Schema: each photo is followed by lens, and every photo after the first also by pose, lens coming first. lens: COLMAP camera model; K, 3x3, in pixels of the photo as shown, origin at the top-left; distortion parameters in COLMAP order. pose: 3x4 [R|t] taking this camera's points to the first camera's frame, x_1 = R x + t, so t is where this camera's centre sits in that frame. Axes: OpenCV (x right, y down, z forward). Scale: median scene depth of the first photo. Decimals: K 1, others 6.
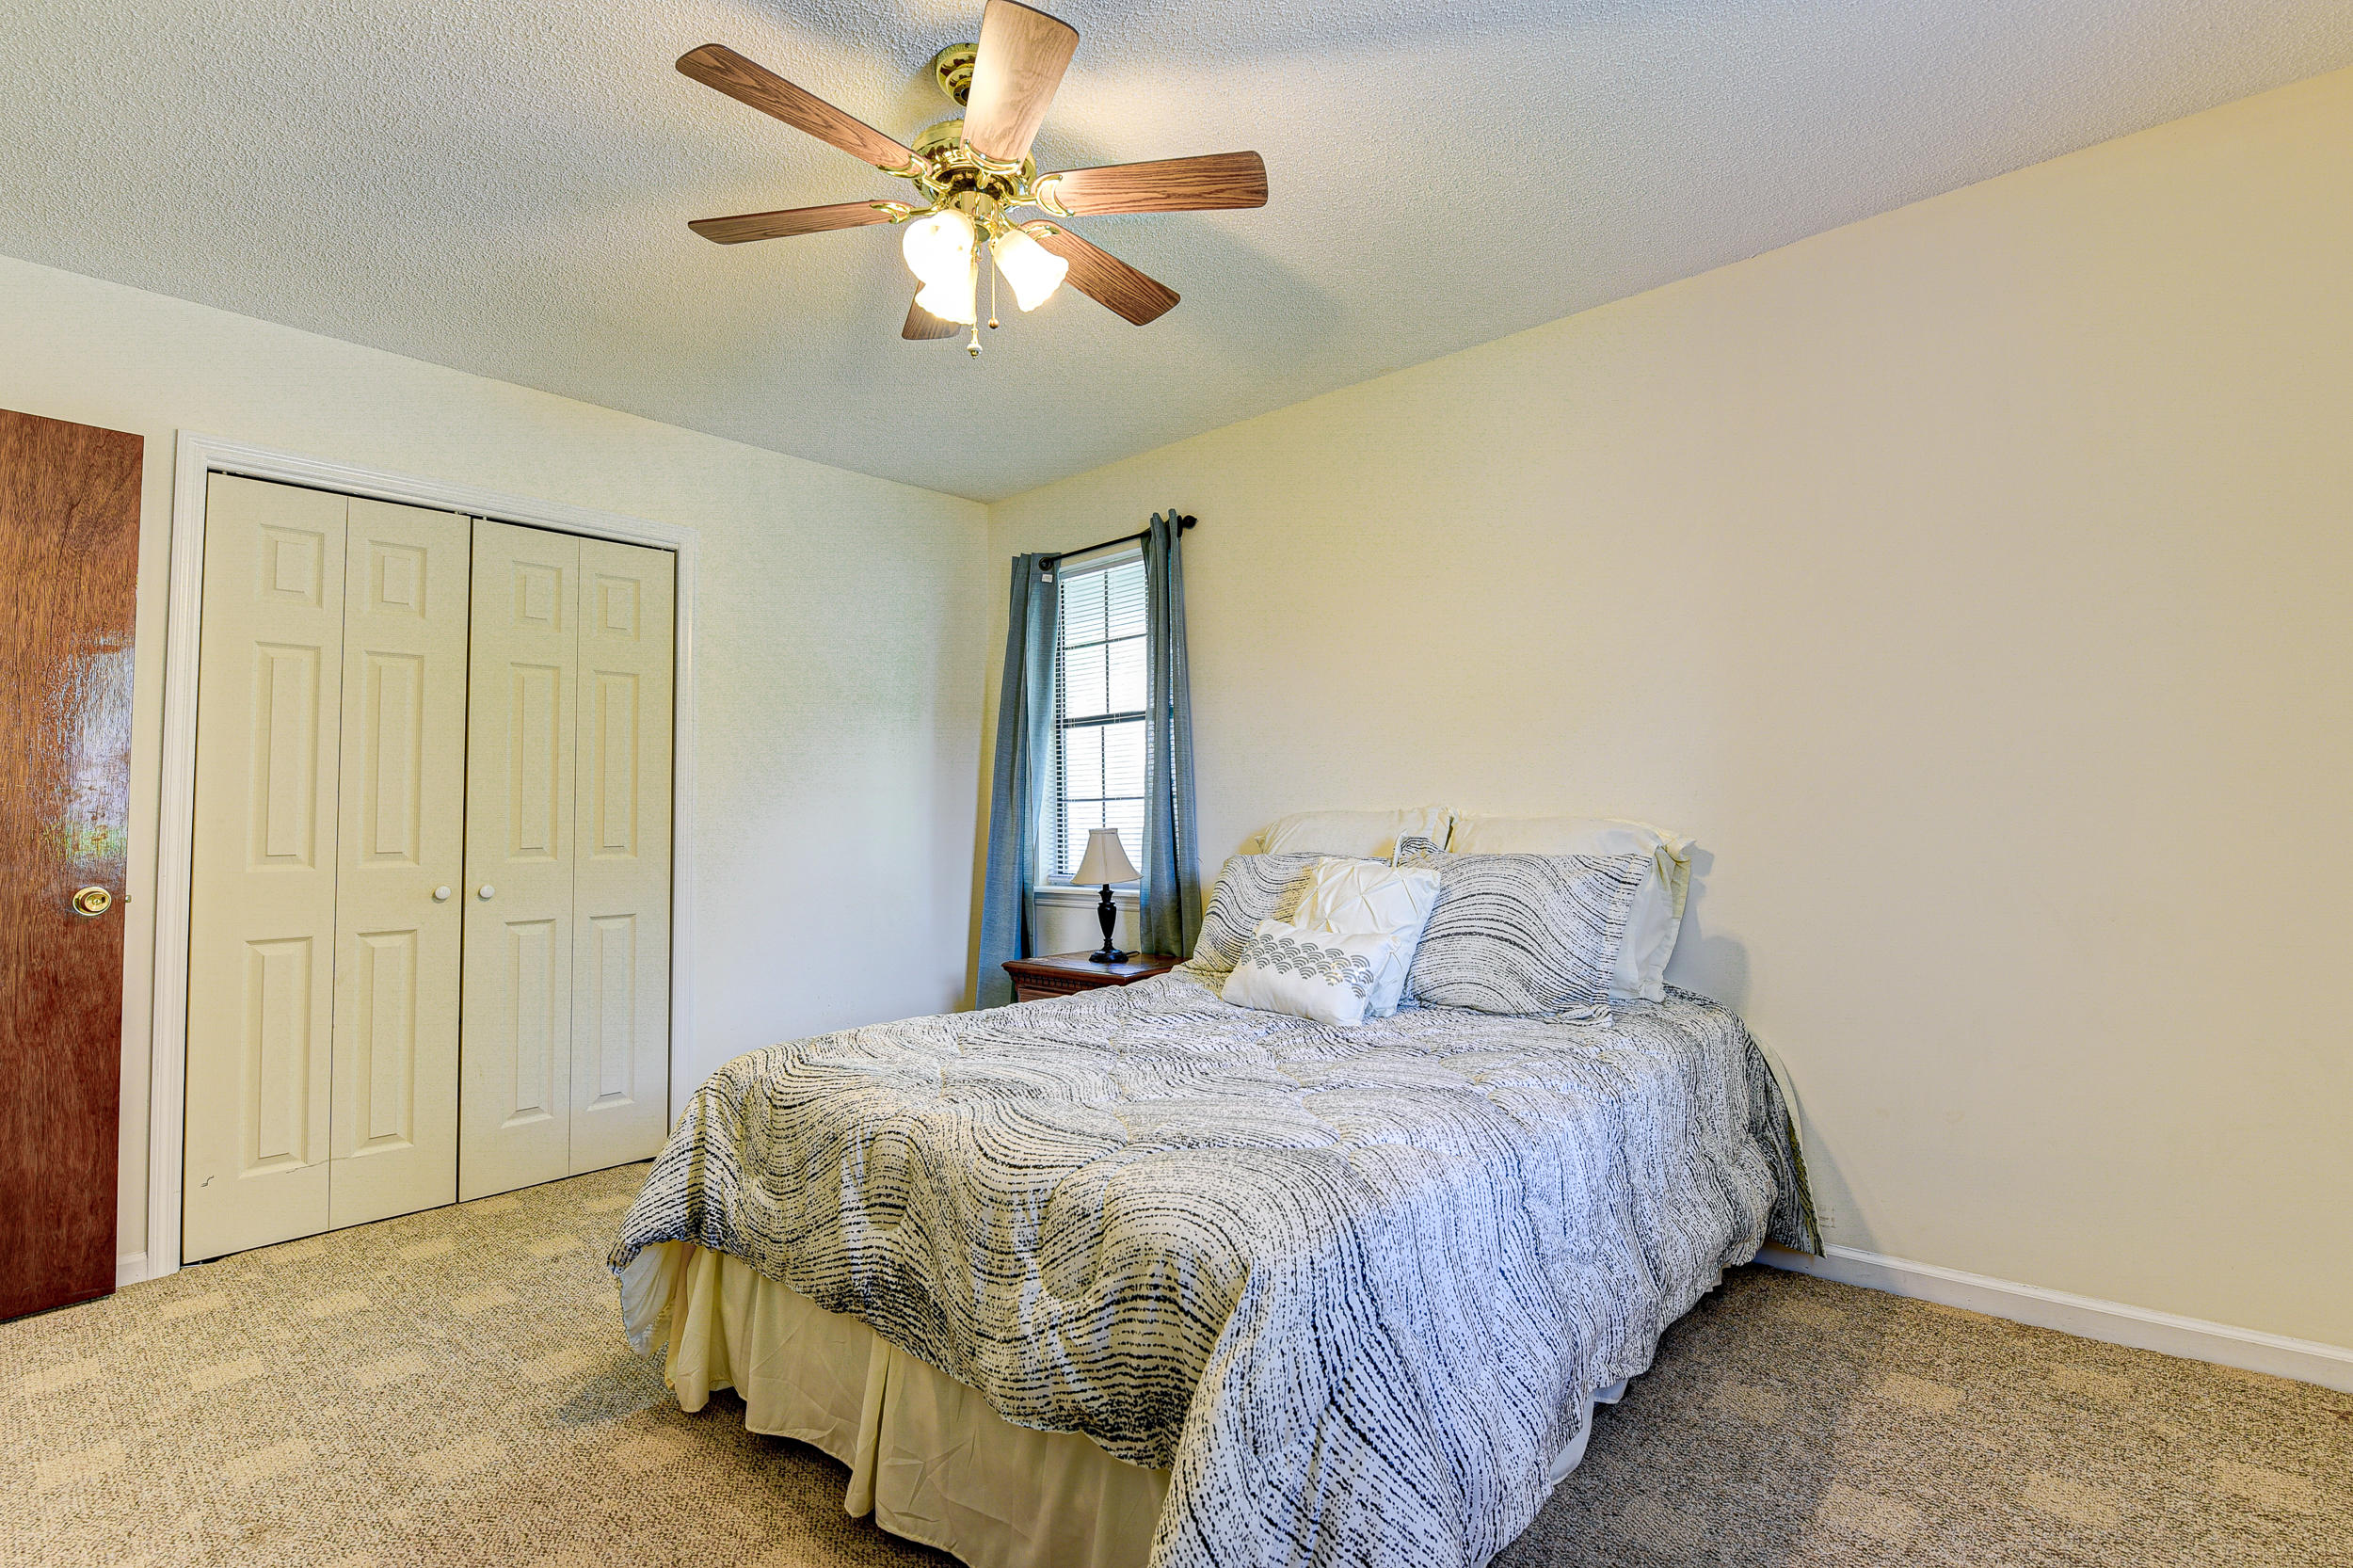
lens RADIAL K [[1076.0, 0, 1176.5], [0, 1076.0, 784.0], [0, 0, 1]] dist [0.001023, -0.000041]
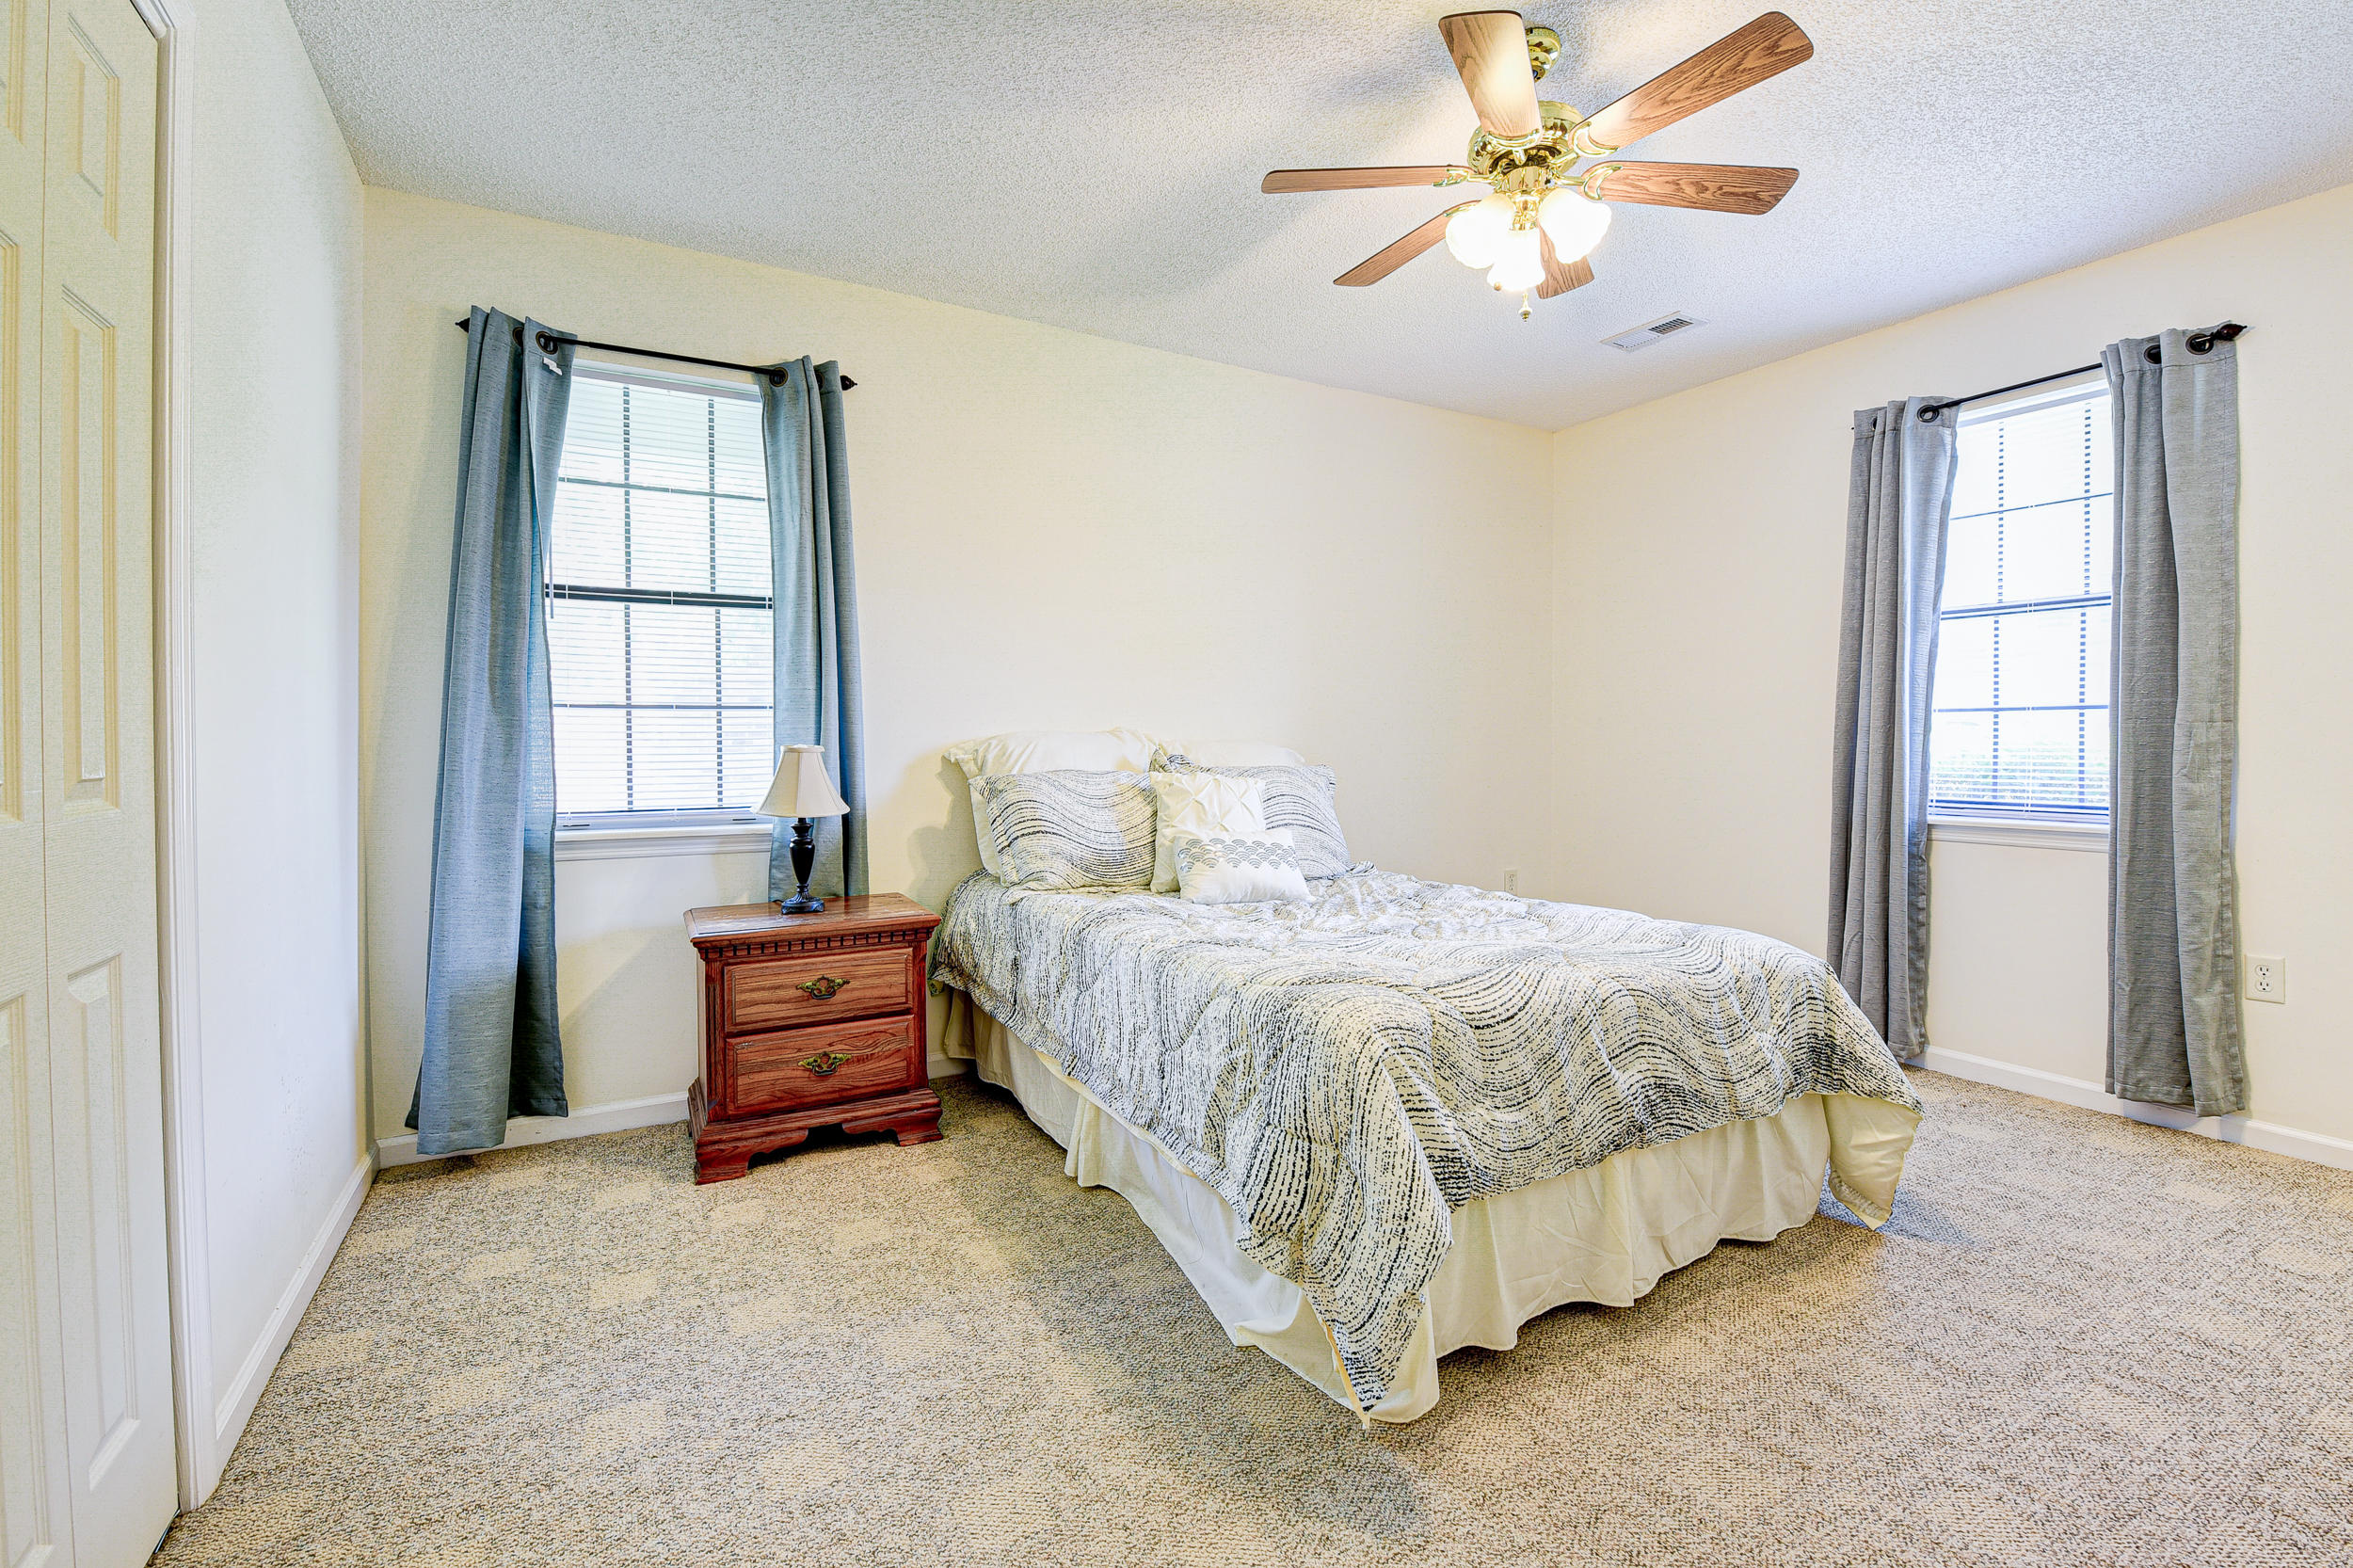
lens RADIAL K [[1003.5, 0, 1164.0], [0, 1003.5, 779.4], [0, 0, 1]] dist [-0.012397, -0.000786]
pose [[0.340339, -0.020232, 0.940085, -0.658871], [-0.036681, 0.998722, 0.034773, 0.030335], [-0.939587, -0.046318, 0.339162, 0.494112]]
